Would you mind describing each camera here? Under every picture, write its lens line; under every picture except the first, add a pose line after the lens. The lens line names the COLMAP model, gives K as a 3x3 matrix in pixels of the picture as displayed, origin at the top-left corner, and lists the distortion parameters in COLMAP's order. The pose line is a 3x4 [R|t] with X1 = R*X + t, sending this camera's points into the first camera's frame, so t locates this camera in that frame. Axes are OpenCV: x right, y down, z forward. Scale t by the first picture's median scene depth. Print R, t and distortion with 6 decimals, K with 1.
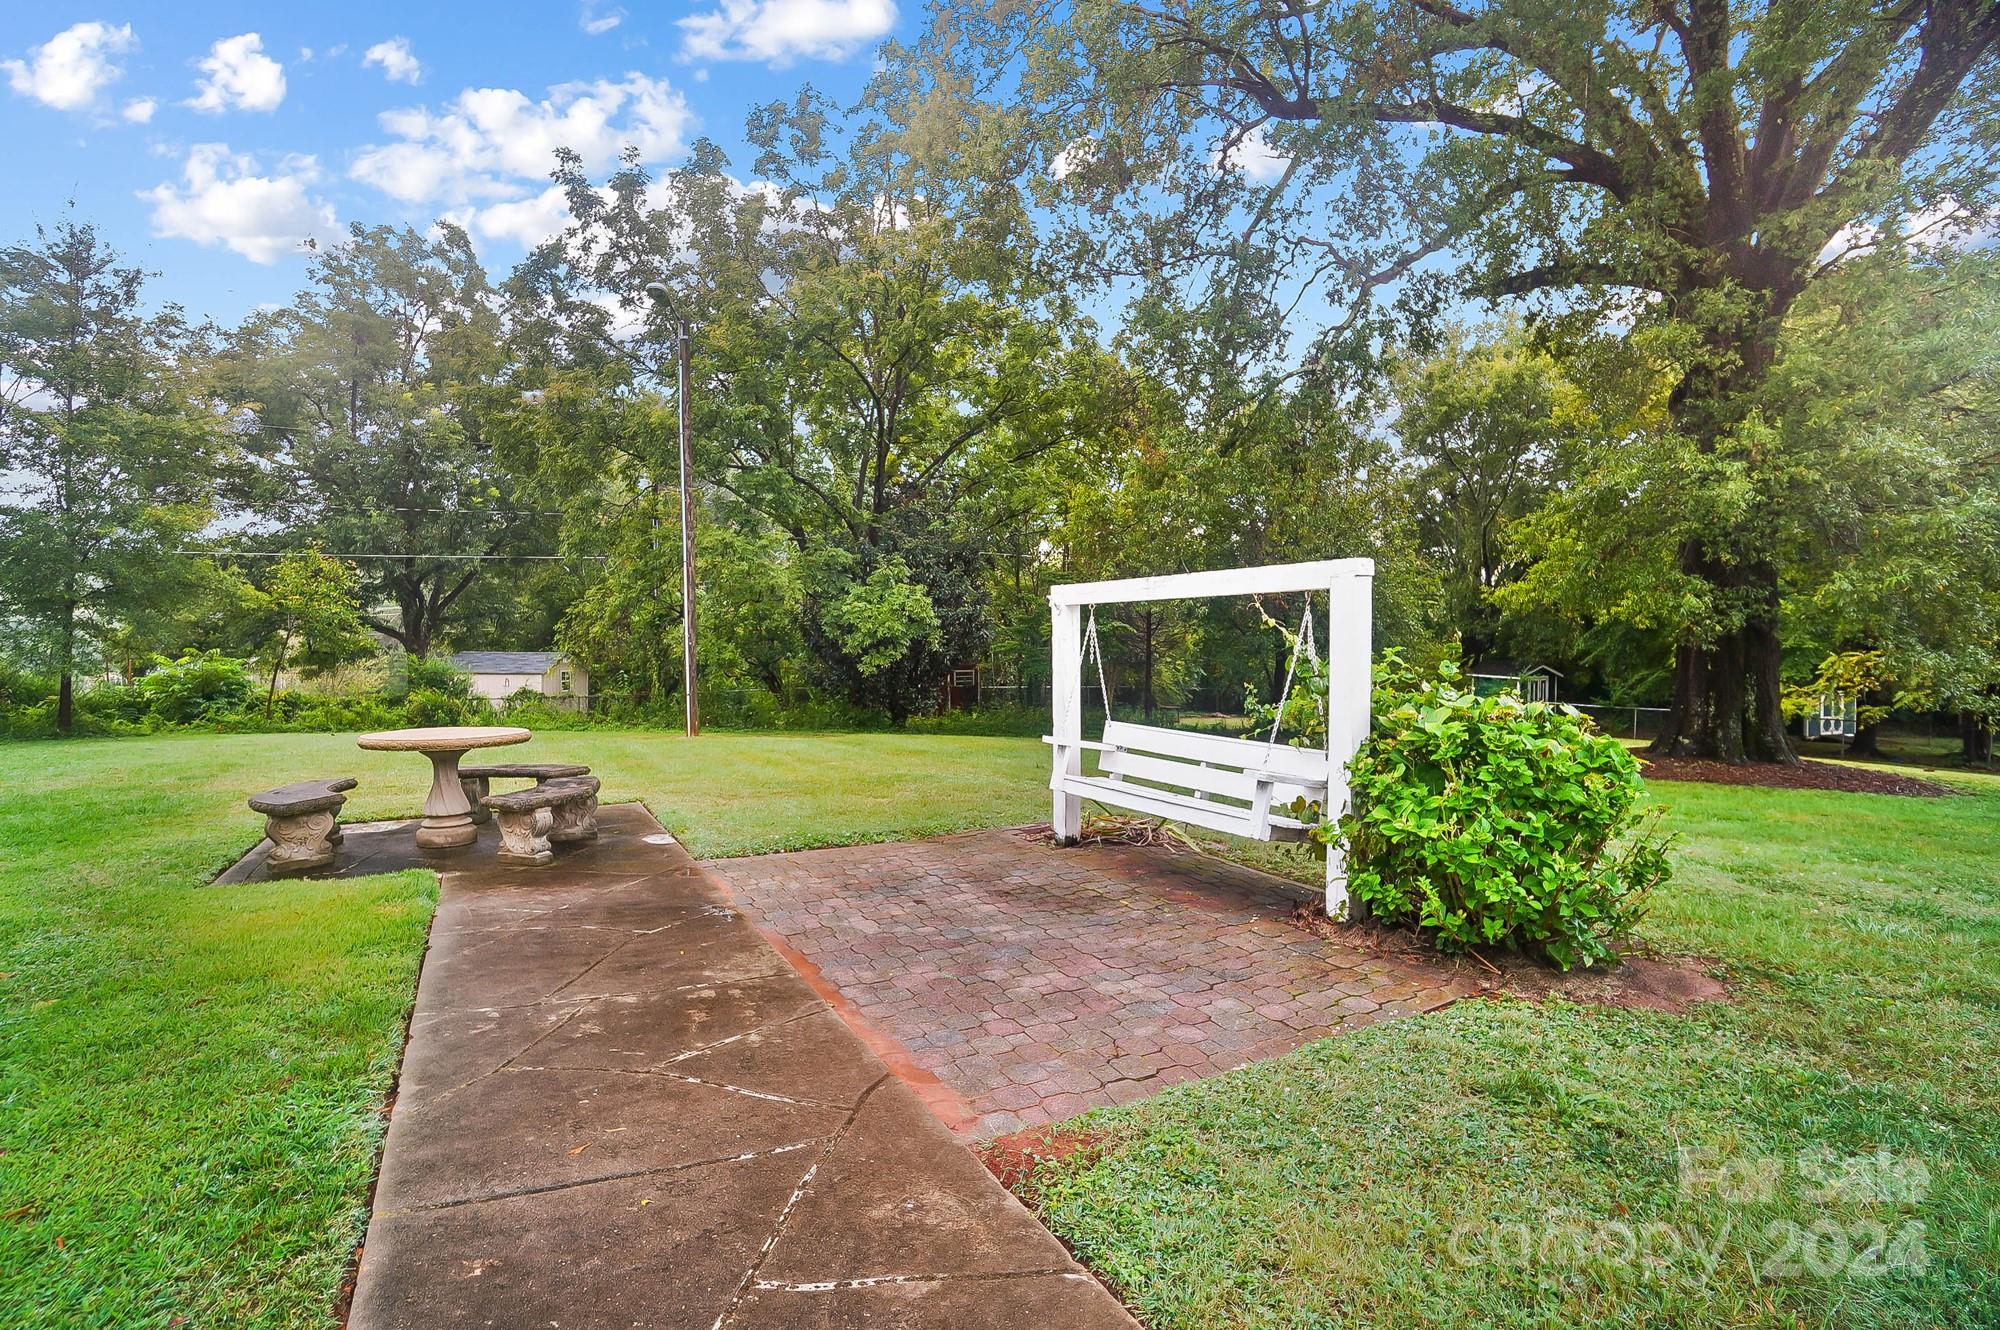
lens RADIAL K [[870.5, 0, 974.7], [0, 870.5, 659.5], [0, 0, 1]] dist [-0.067758, 0.020782]
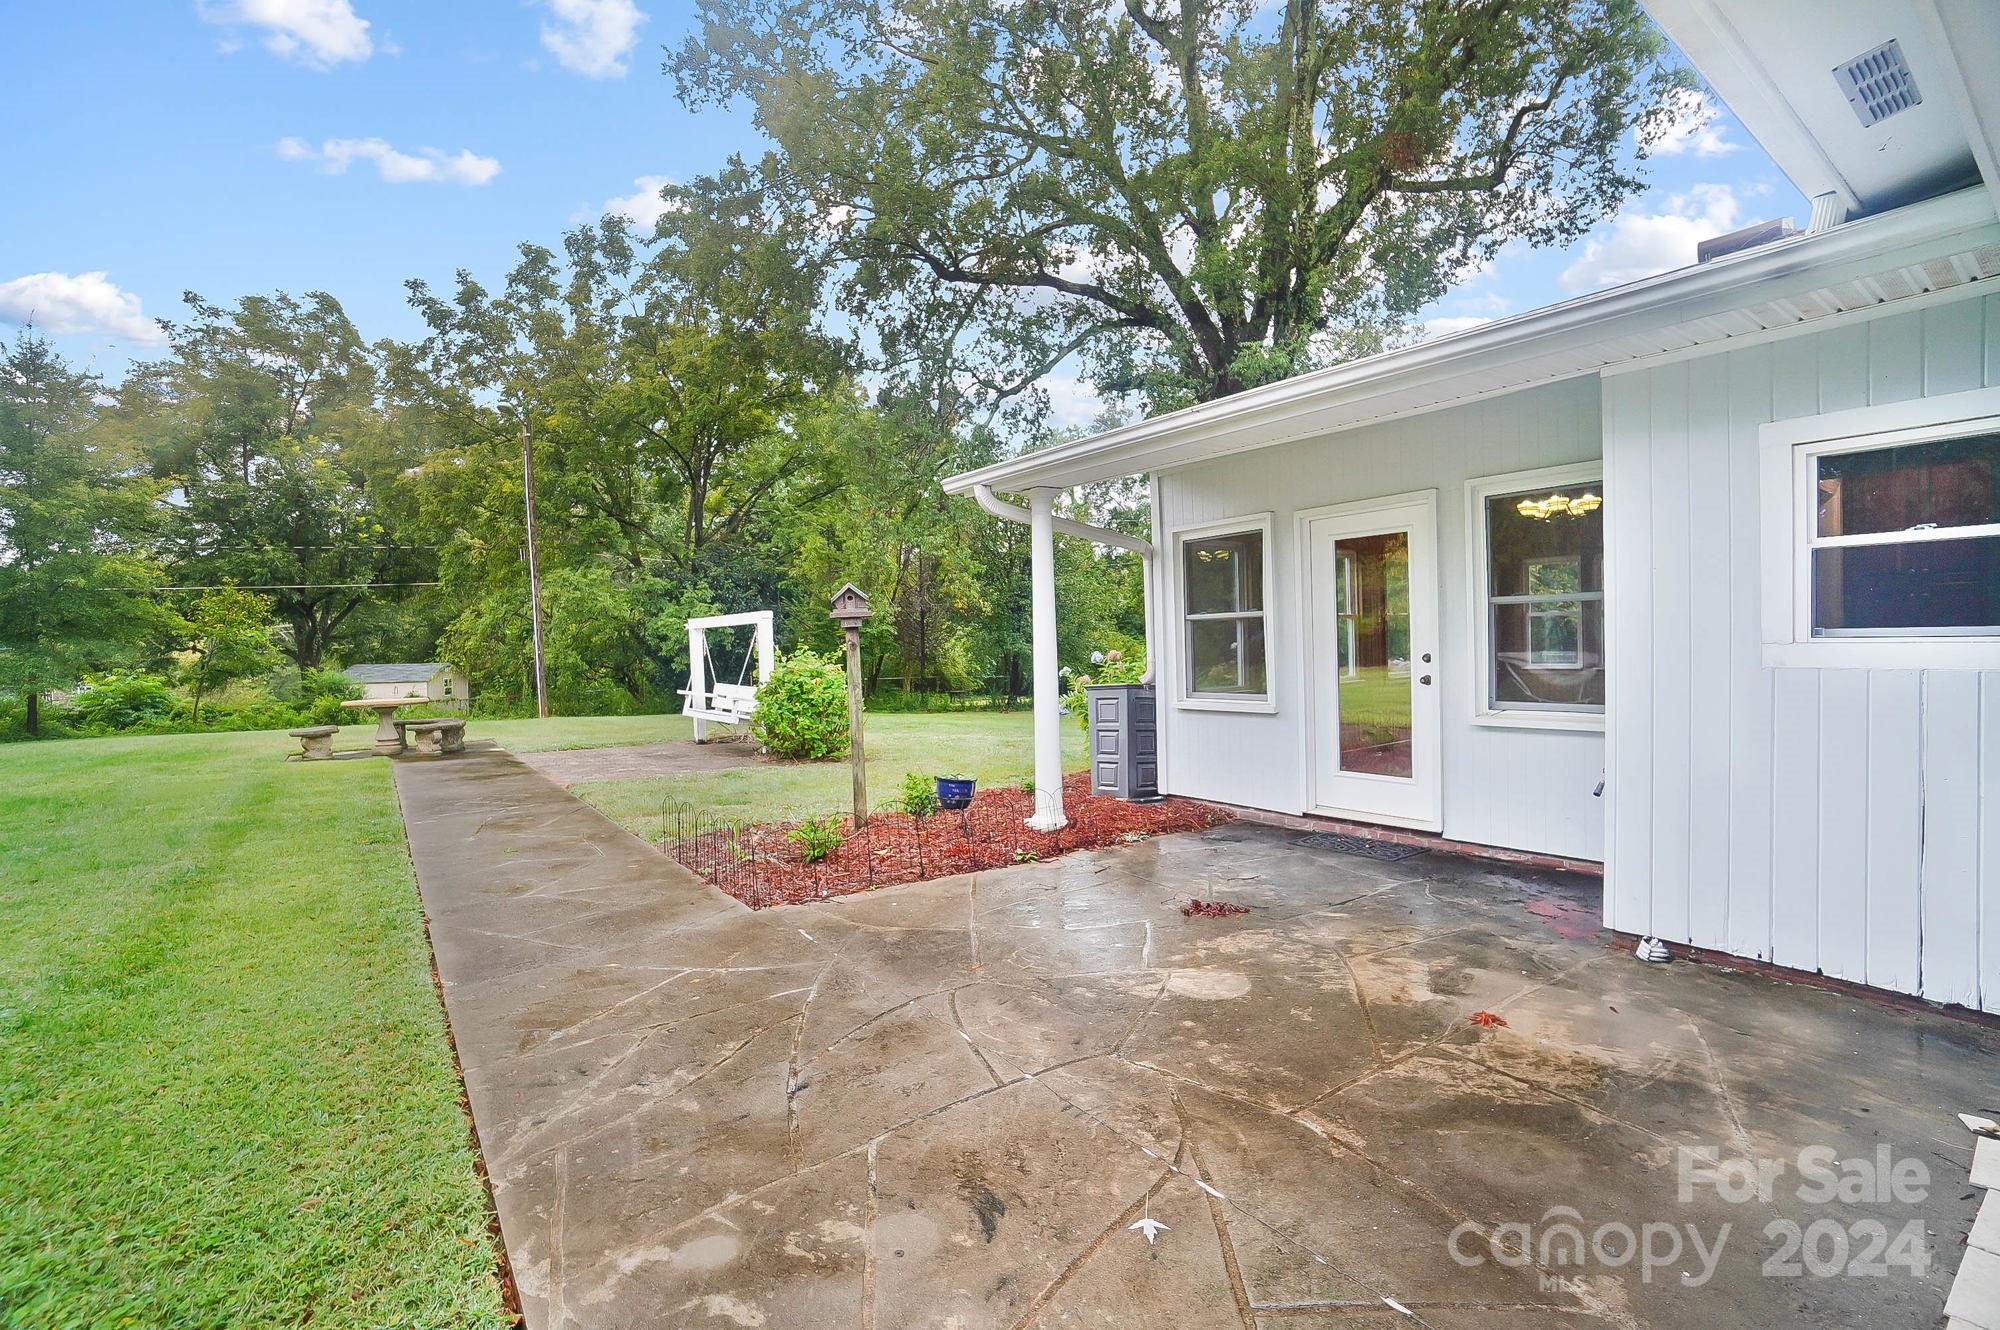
lens RADIAL K [[905.9, 0, 1001.6], [0, 905.9, 669.7], [0, 0, 1]] dist [-0.066464, 0.030693]
pose [[0.993126, -0.032910, 0.112331, 0.181123], [0.031366, 0.999388, 0.015481, 0.007767], [-0.112772, -0.011851, 0.993550, -0.376470]]
